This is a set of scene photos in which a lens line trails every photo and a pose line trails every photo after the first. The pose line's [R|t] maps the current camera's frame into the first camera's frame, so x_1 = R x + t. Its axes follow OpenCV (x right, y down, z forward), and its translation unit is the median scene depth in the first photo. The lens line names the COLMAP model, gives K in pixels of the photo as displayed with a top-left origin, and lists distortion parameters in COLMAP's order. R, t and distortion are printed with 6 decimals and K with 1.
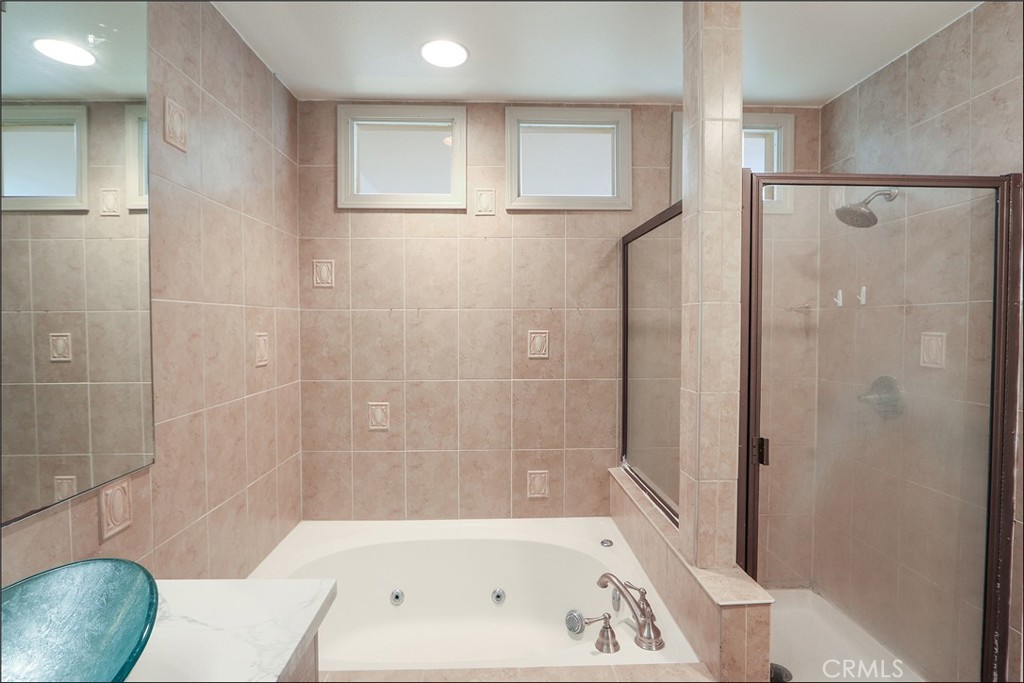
lens RADIAL K [[489.8, 0, 507.2], [0, 489.8, 337.5], [0, 0, 1]] dist [-0.019931, 0.003902]
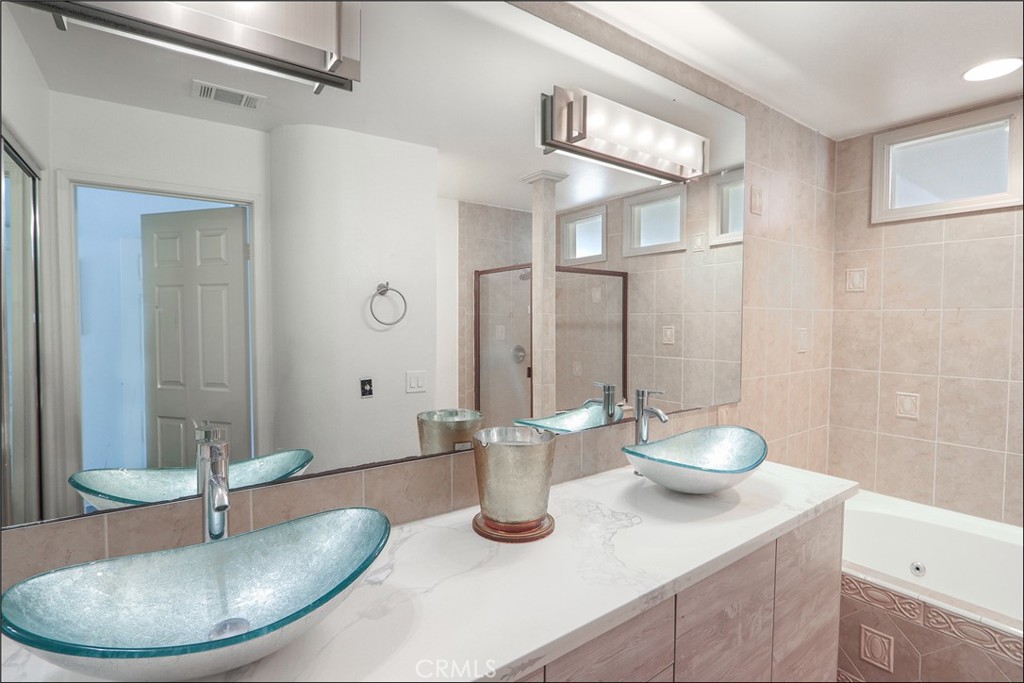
lens RADIAL K [[489.8, 0, 502.7], [0, 489.8, 337.1], [0, 0, 1]] dist [-0.019931, 0.003902]
pose [[0.555939, 0.031613, -0.830621, 0.136474], [-0.028629, 0.999412, 0.018876, 0.011385], [0.830730, 0.013286, 0.556517, -0.384276]]
